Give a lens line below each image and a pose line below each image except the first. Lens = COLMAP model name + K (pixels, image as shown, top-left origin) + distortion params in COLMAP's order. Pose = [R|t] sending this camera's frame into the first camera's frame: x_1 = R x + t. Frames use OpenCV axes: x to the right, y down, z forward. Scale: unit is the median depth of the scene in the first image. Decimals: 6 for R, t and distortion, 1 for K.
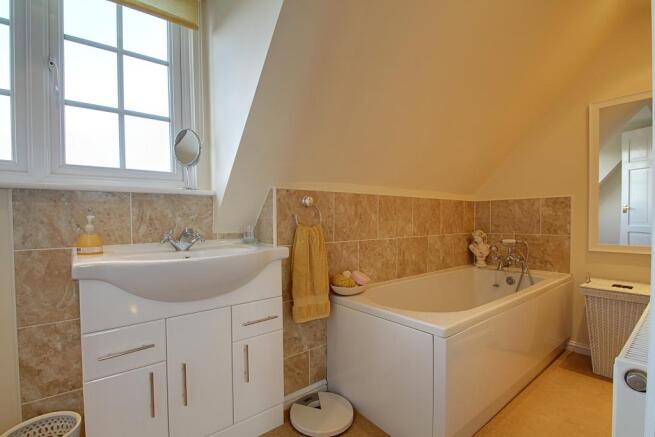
lens RADIAL K [[300.8, 0, 327.7], [0, 300.8, 220.1], [0, 0, 1]] dist [-0.005265, -0.000305]
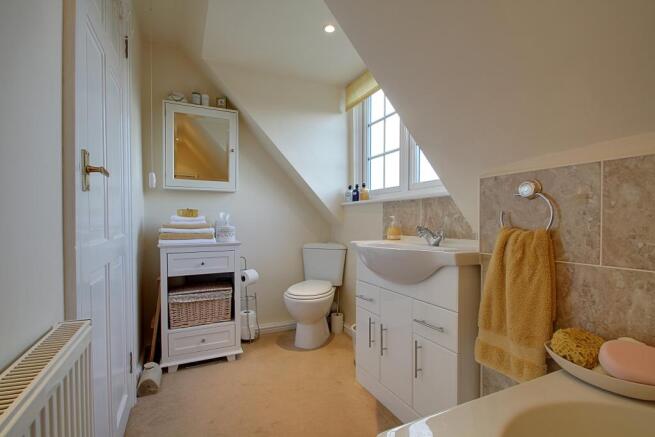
lens RADIAL K [[300.8, 0, 330.7], [0, 300.8, 222.0], [0, 0, 1]] dist [-0.005265, -0.000305]
pose [[-0.221054, 0.011716, -0.975191, 0.659730], [-0.007282, 0.999880, 0.013663, -0.000663], [0.975234, 0.010121, -0.220942, 0.781161]]
